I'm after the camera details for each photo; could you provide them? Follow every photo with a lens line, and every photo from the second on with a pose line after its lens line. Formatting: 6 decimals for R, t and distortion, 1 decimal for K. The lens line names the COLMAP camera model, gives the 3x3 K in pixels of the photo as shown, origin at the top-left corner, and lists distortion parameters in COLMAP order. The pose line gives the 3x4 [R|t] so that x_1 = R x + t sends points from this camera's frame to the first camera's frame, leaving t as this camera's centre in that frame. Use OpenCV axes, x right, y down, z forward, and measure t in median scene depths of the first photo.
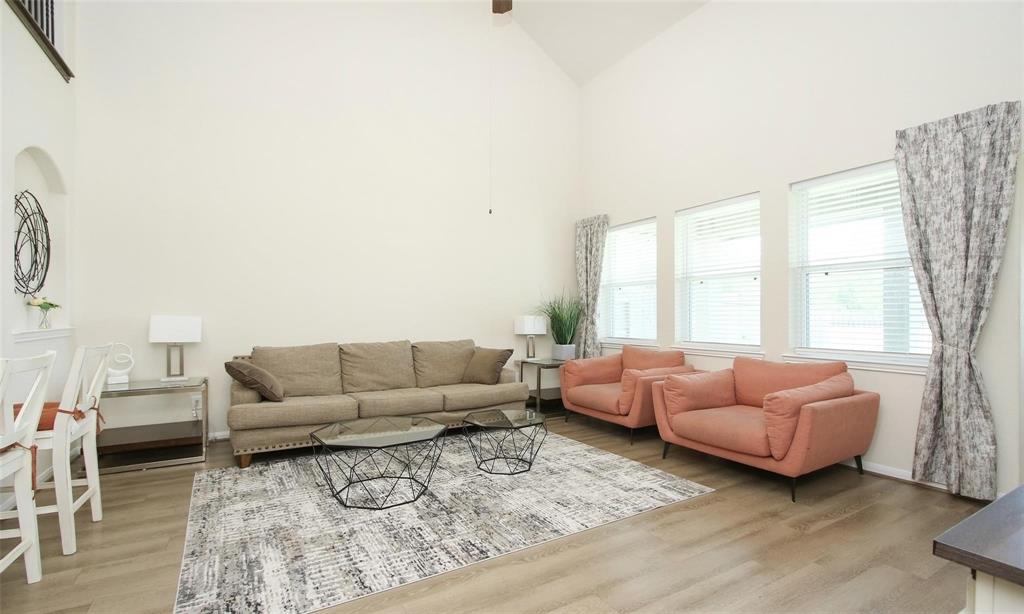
lens RADIAL K [[478.3, 0, 512.7], [0, 478.3, 316.8], [0, 0, 1]] dist [-0.004247, 0.000729]
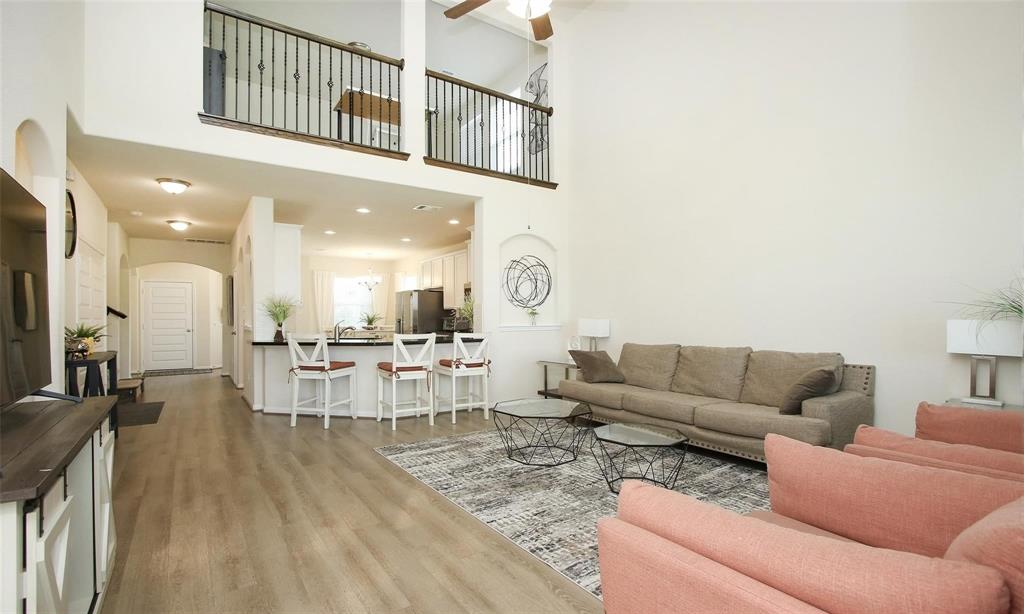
lens RADIAL K [[478.3, 0, 512.7], [0, 478.3, 316.8], [0, 0, 1]] dist [-0.004247, 0.000729]
pose [[0.067741, -0.011876, -0.997632, 1.044037], [-0.014571, 0.999811, -0.012891, 0.018511], [0.997597, 0.015410, 0.067556, 0.878624]]
